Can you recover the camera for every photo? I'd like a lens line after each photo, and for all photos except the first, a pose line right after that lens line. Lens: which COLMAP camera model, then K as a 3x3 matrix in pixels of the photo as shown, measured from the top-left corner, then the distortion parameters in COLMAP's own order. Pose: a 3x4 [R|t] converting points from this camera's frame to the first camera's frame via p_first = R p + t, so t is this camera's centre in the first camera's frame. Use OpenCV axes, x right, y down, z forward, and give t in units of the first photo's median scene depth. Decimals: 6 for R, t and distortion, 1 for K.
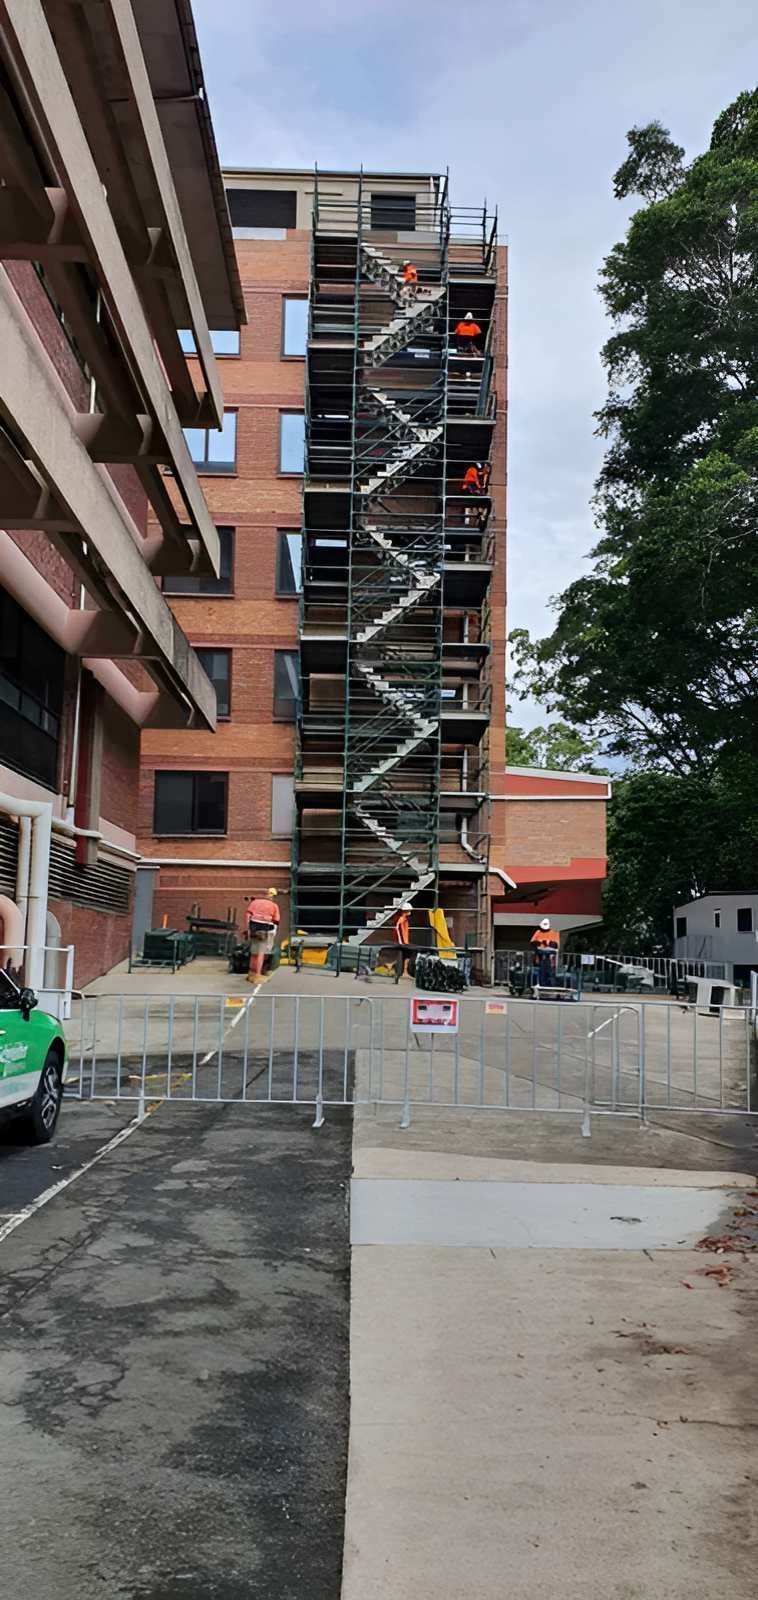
lens RADIAL K [[1217.4, 0, 379.4], [0, 1217.4, 764.6], [0, 0, 1]] dist [0.113554, -0.222005]
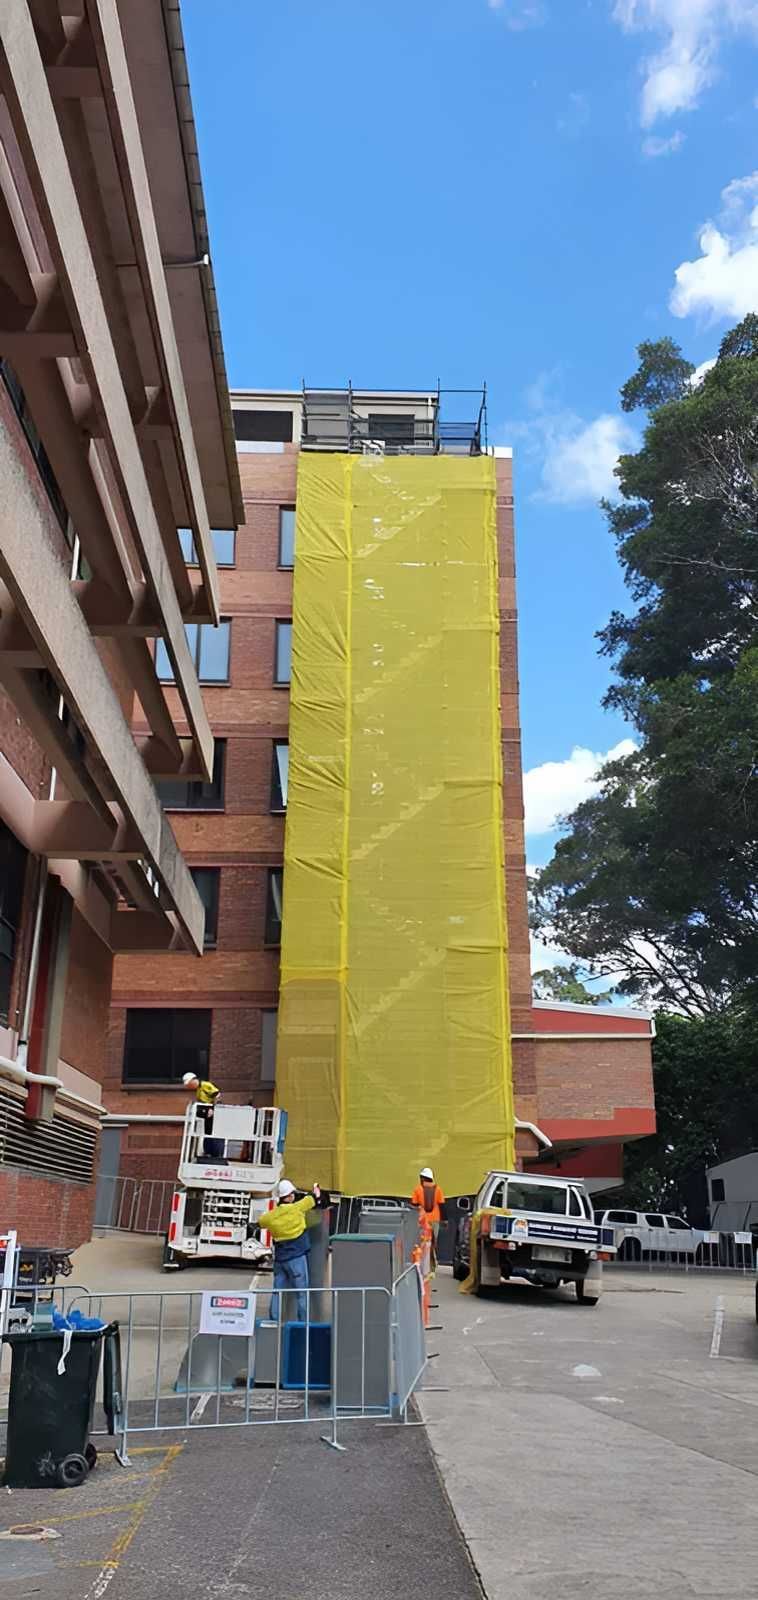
lens RADIAL K [[1219.2, 0, 385.2], [0, 1219.2, 774.2], [0, 0, 1]] dist [0.224859, -0.713125]
pose [[0.999708, -0.000871, 0.024144, -0.022082], [0.005445, 0.981761, -0.190040, 0.009726], [-0.023538, 0.190116, 0.981479, 0.103978]]
